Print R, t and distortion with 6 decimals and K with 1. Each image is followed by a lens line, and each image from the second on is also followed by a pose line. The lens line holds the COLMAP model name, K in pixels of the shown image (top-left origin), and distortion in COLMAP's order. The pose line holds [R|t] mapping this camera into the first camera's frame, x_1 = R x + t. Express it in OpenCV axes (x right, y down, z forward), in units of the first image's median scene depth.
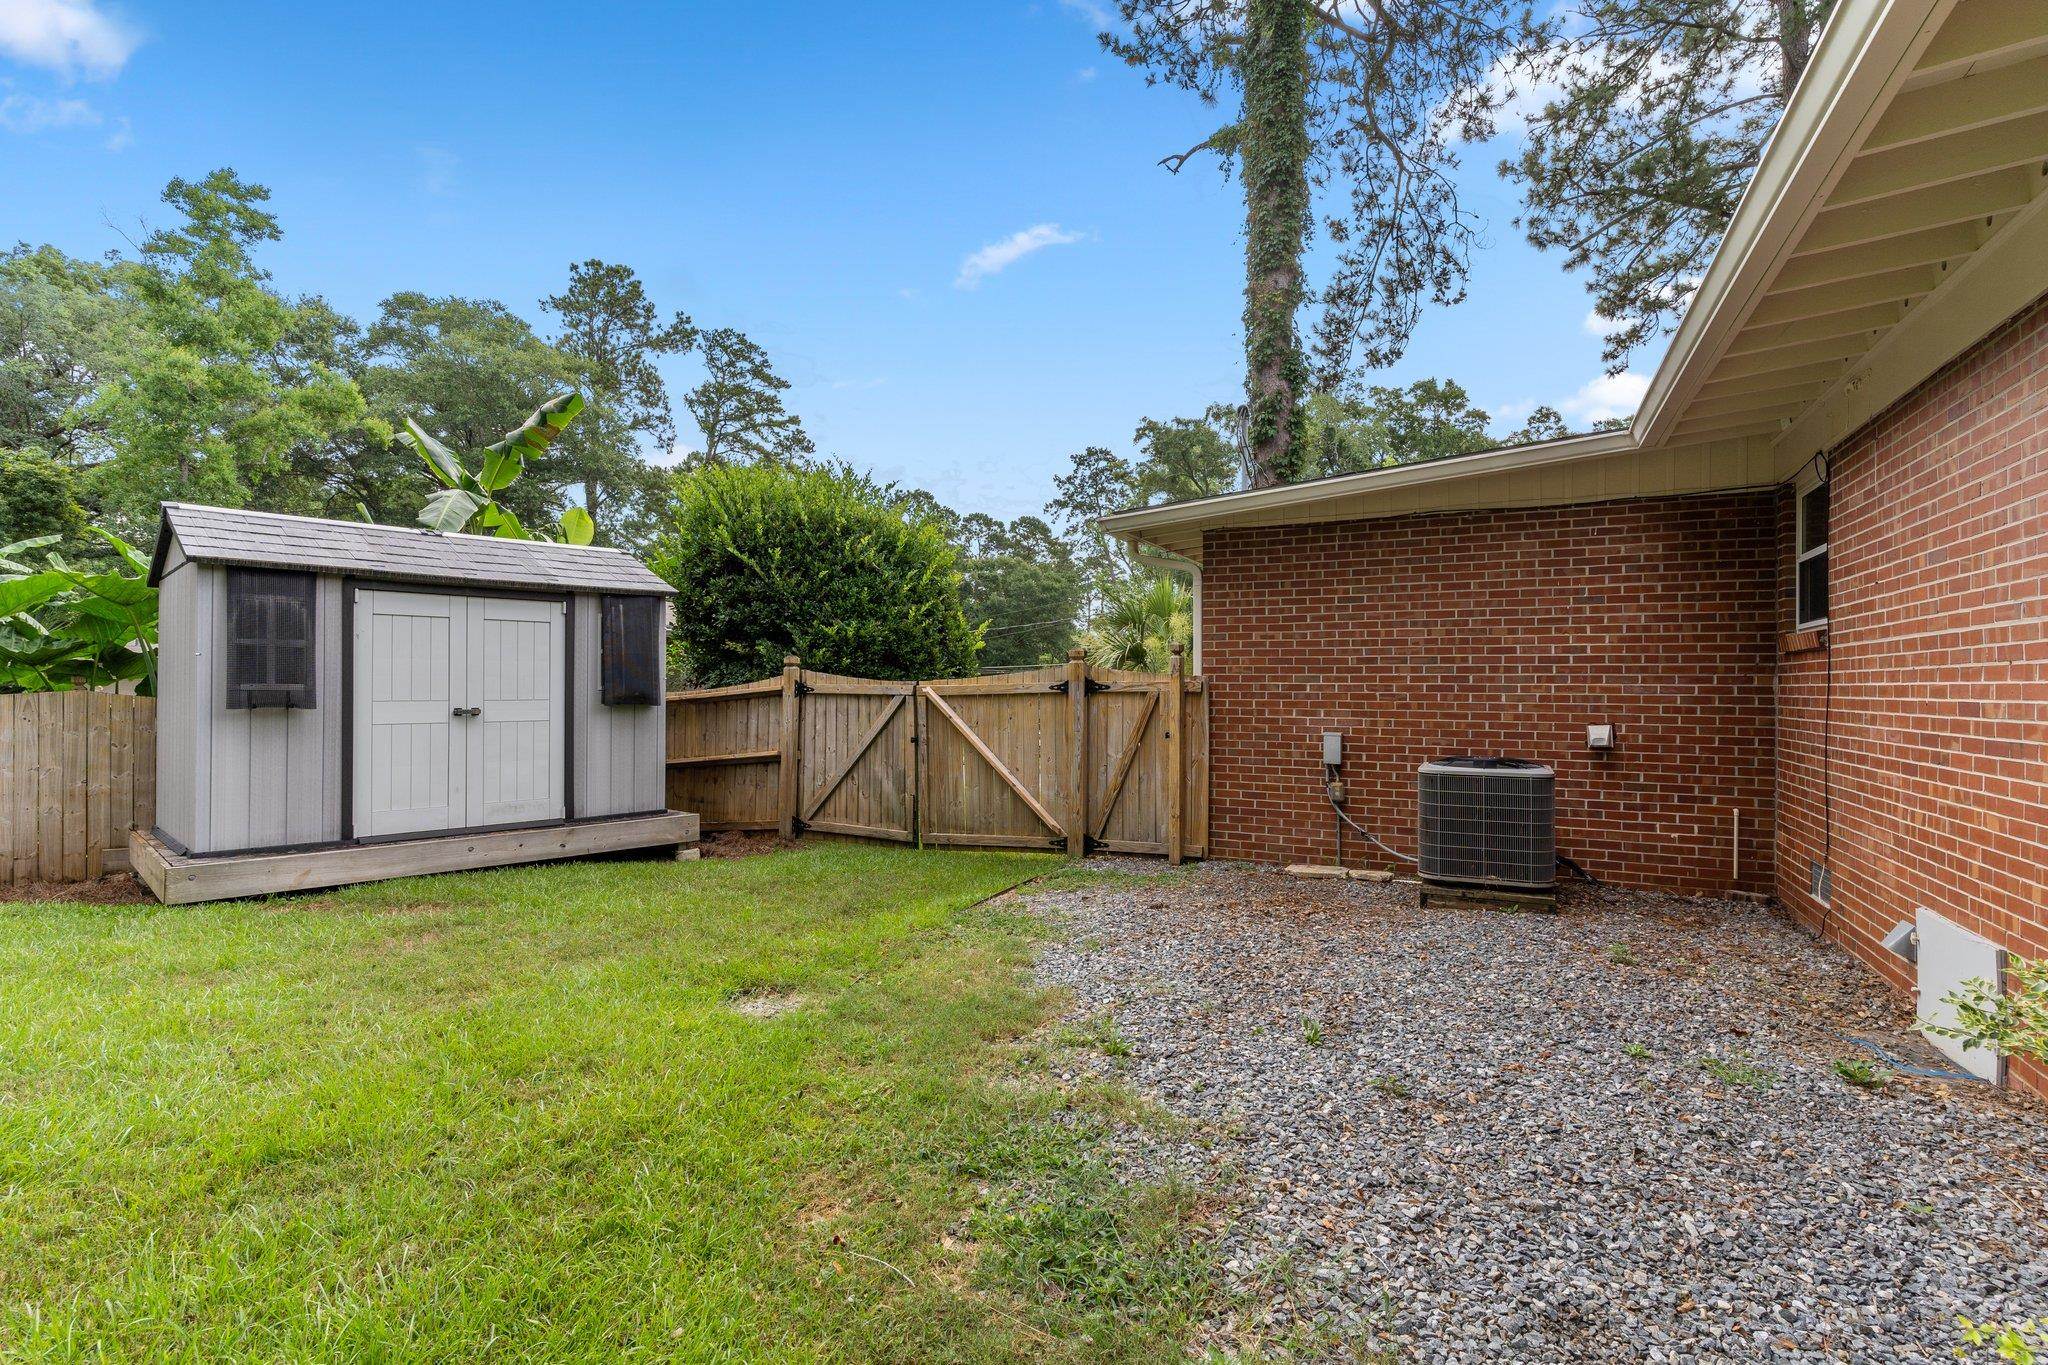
lens RADIAL K [[981.6, 0, 1026.5], [0, 981.6, 676.7], [0, 0, 1]] dist [-0.000289, -0.000482]
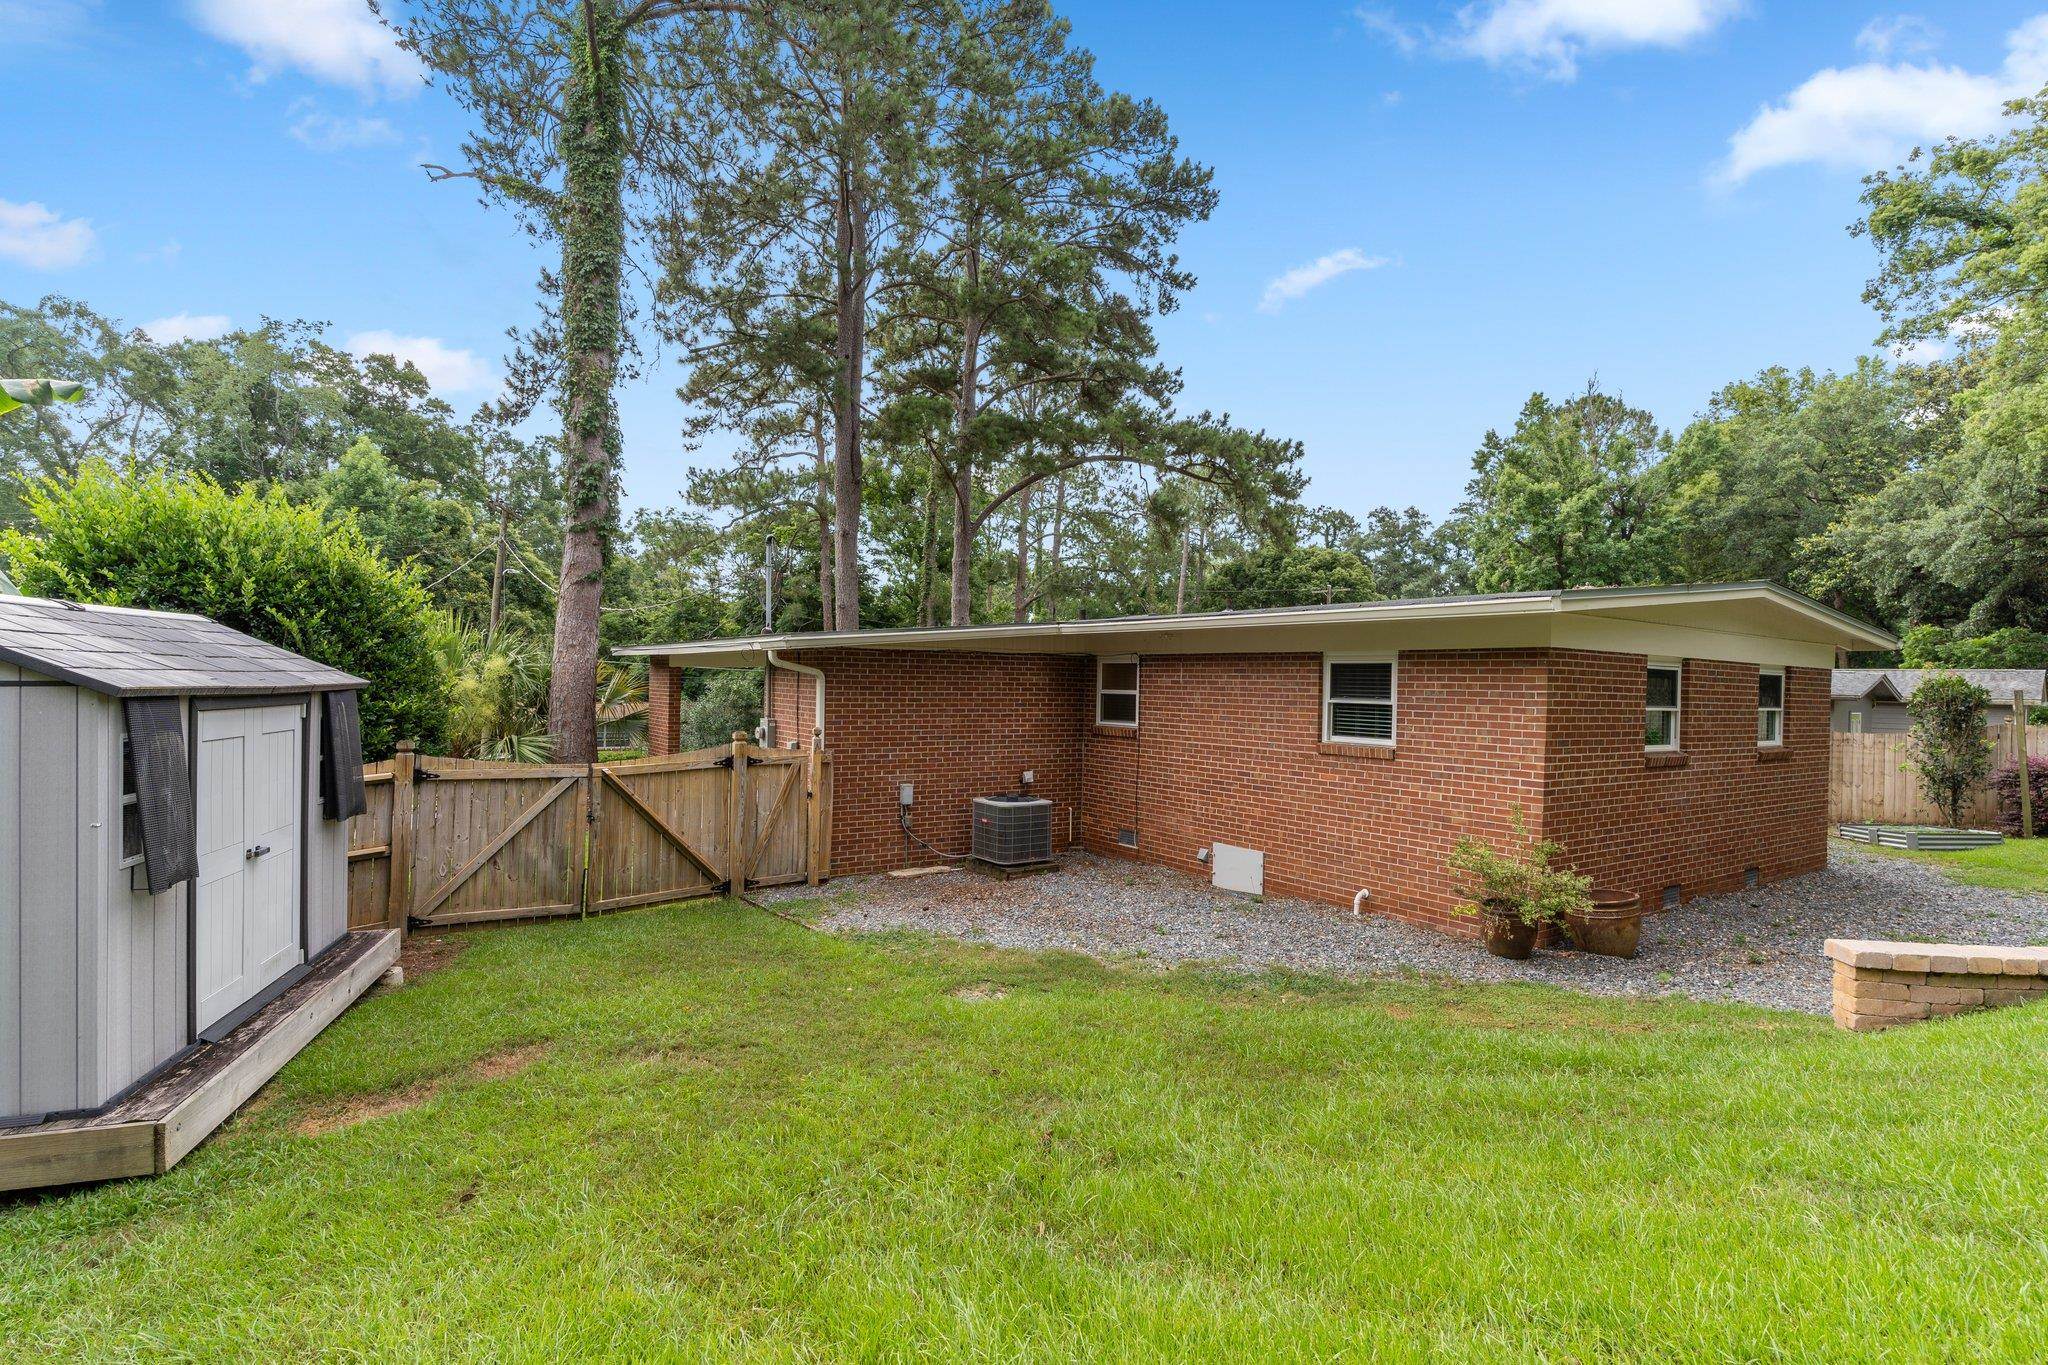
lens RADIAL K [[971.9, 0, 1021.0], [0, 971.9, 679.0], [0, 0, 1]] dist [-0.001669, -0.000561]
pose [[0.492304, 0.006033, 0.870402, -0.259290], [-0.023825, 0.999695, 0.006546, -0.034228], [-0.870097, -0.023960, 0.492298, 0.019708]]
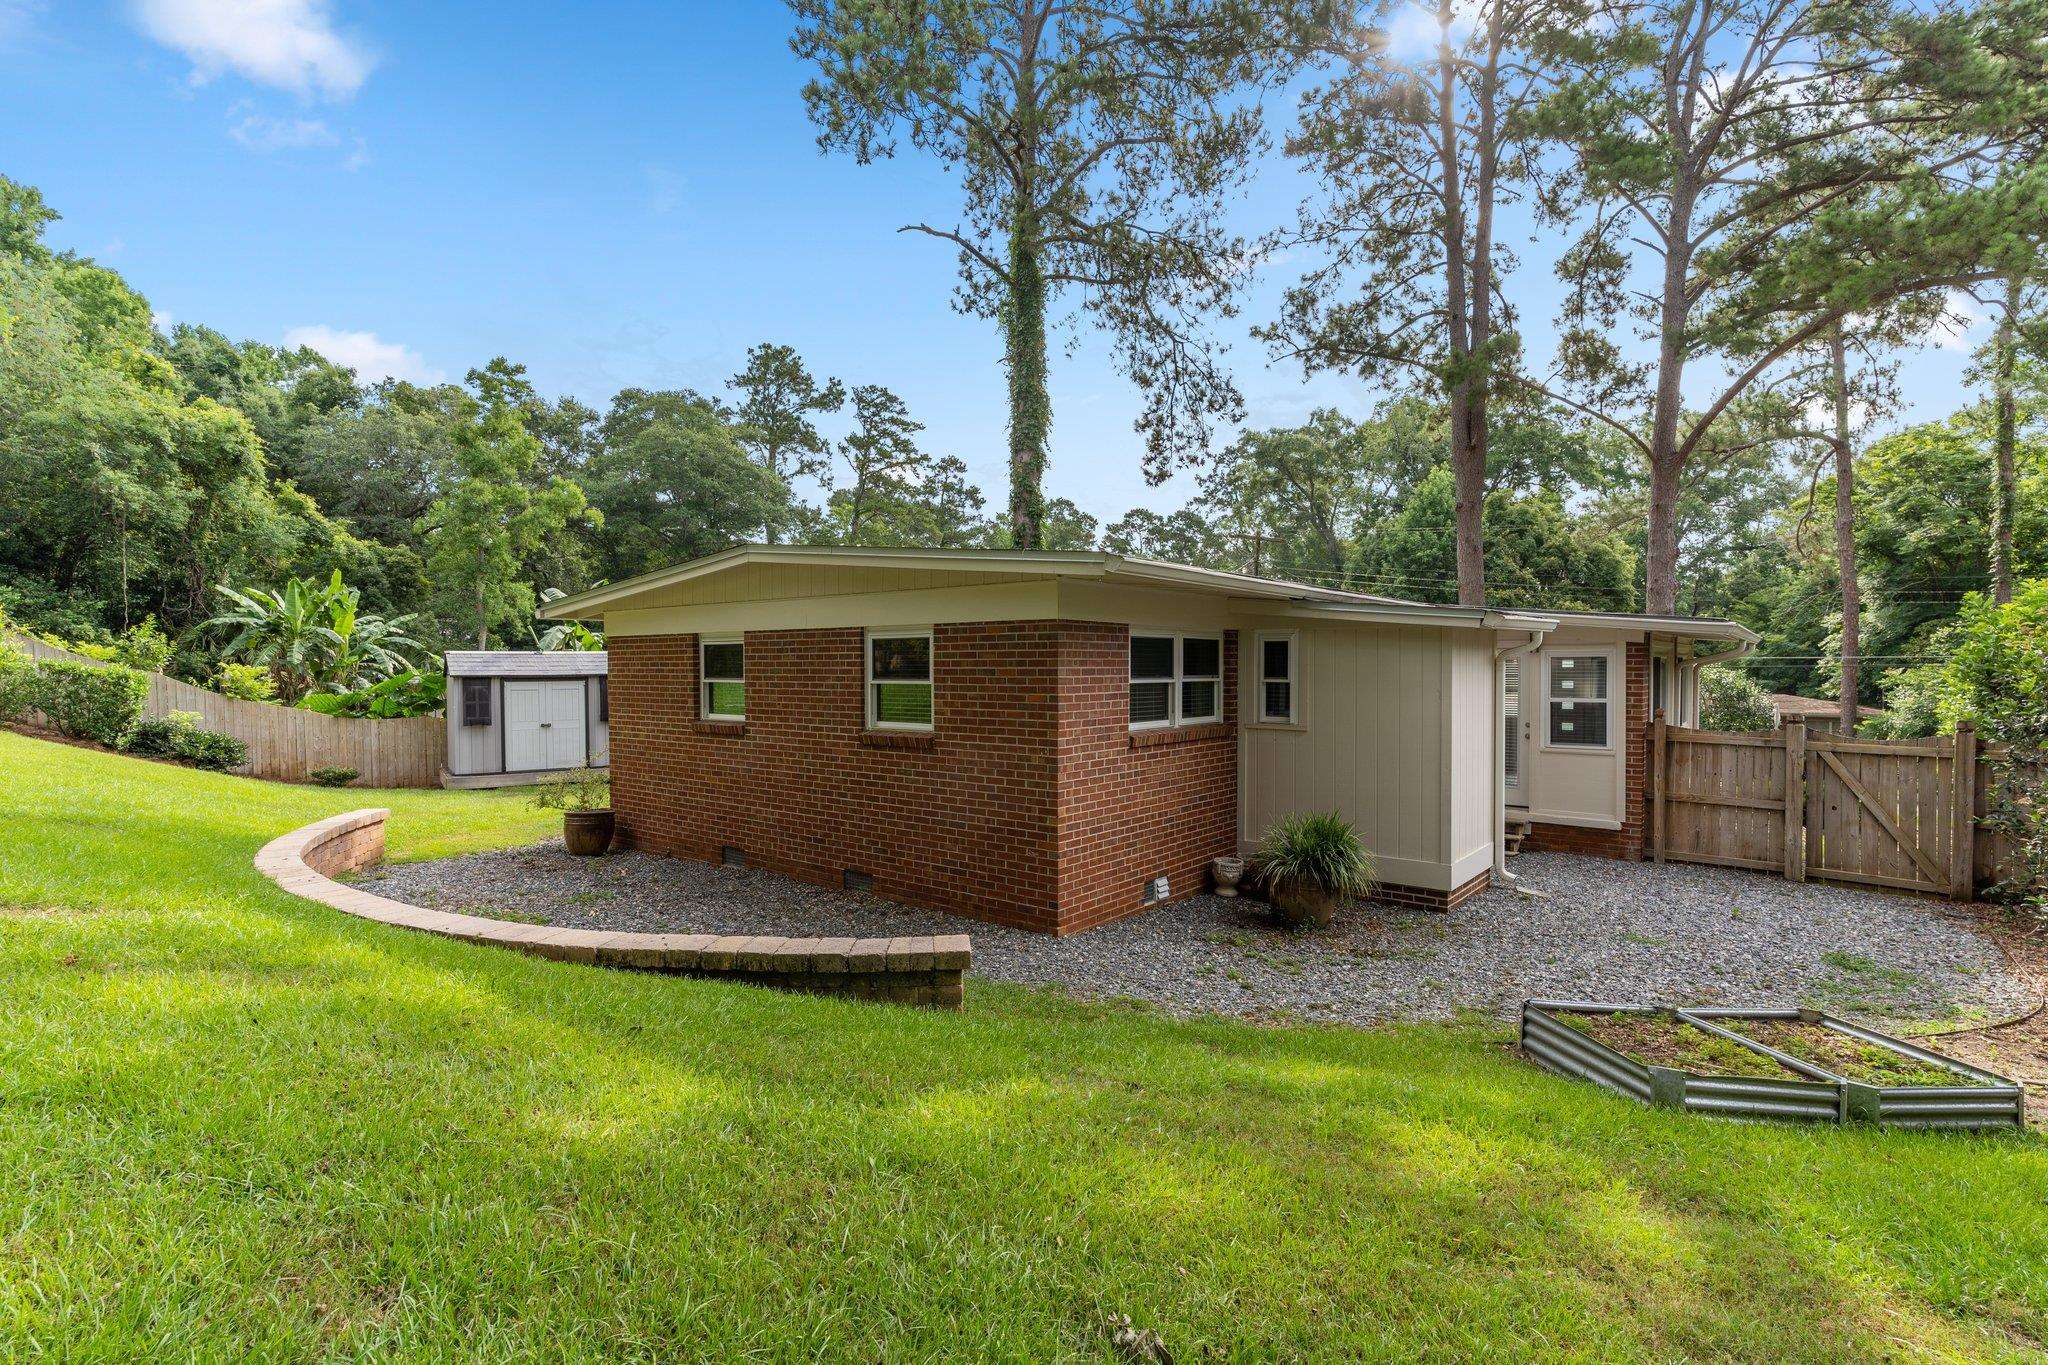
lens RADIAL K [[971.9, 0, 1021.0], [0, 971.9, 679.0], [0, 0, 1]] dist [-0.001669, -0.000561]
pose [[0.974867, -0.007728, -0.222655, 0.341411], [0.012793, 0.999691, 0.021313, -0.034817], [0.222421, -0.023626, 0.974664, -0.341483]]
